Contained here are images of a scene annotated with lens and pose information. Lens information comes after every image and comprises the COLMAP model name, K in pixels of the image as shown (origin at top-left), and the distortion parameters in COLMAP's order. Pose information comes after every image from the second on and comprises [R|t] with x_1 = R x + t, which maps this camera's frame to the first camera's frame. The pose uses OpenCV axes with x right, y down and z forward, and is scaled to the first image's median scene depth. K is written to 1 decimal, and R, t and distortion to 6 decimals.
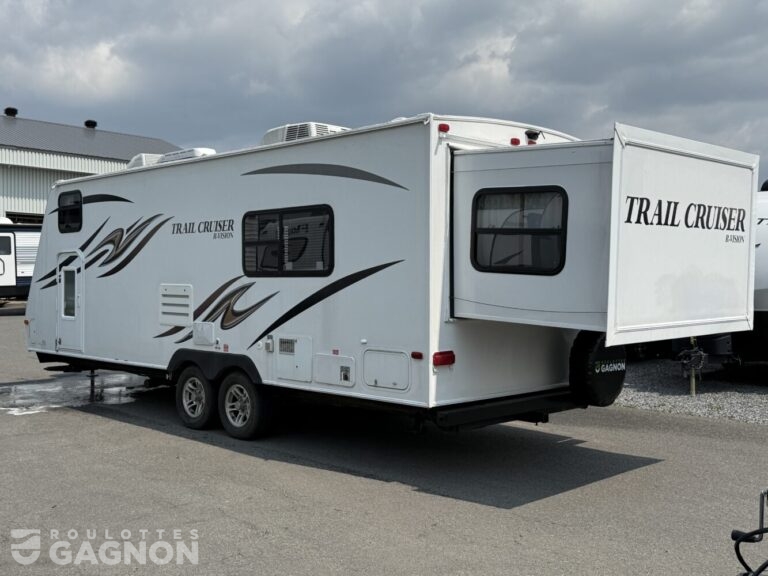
lens RADIAL K [[839.6, 0, 384.0], [0, 839.6, 288.0], [0, 0, 1]] dist [0.074793, -0.039370]
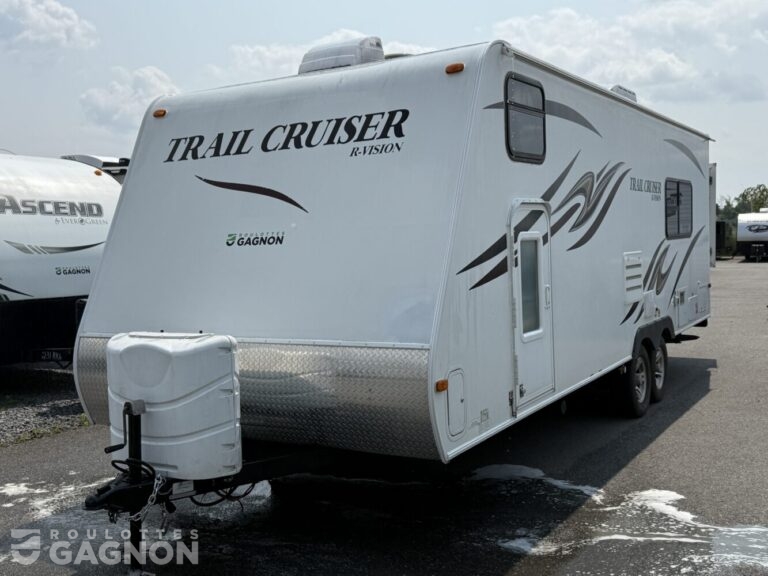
lens RADIAL K [[839.6, 0, 384.0], [0, 839.6, 288.0], [0, 0, 1]] dist [0.074793, -0.039370]
pose [[-0.234016, -0.045831, 0.971152, -1.759822], [0.052564, 0.996831, 0.059709, -0.055855], [-0.970811, 0.065020, -0.230865, 2.539216]]
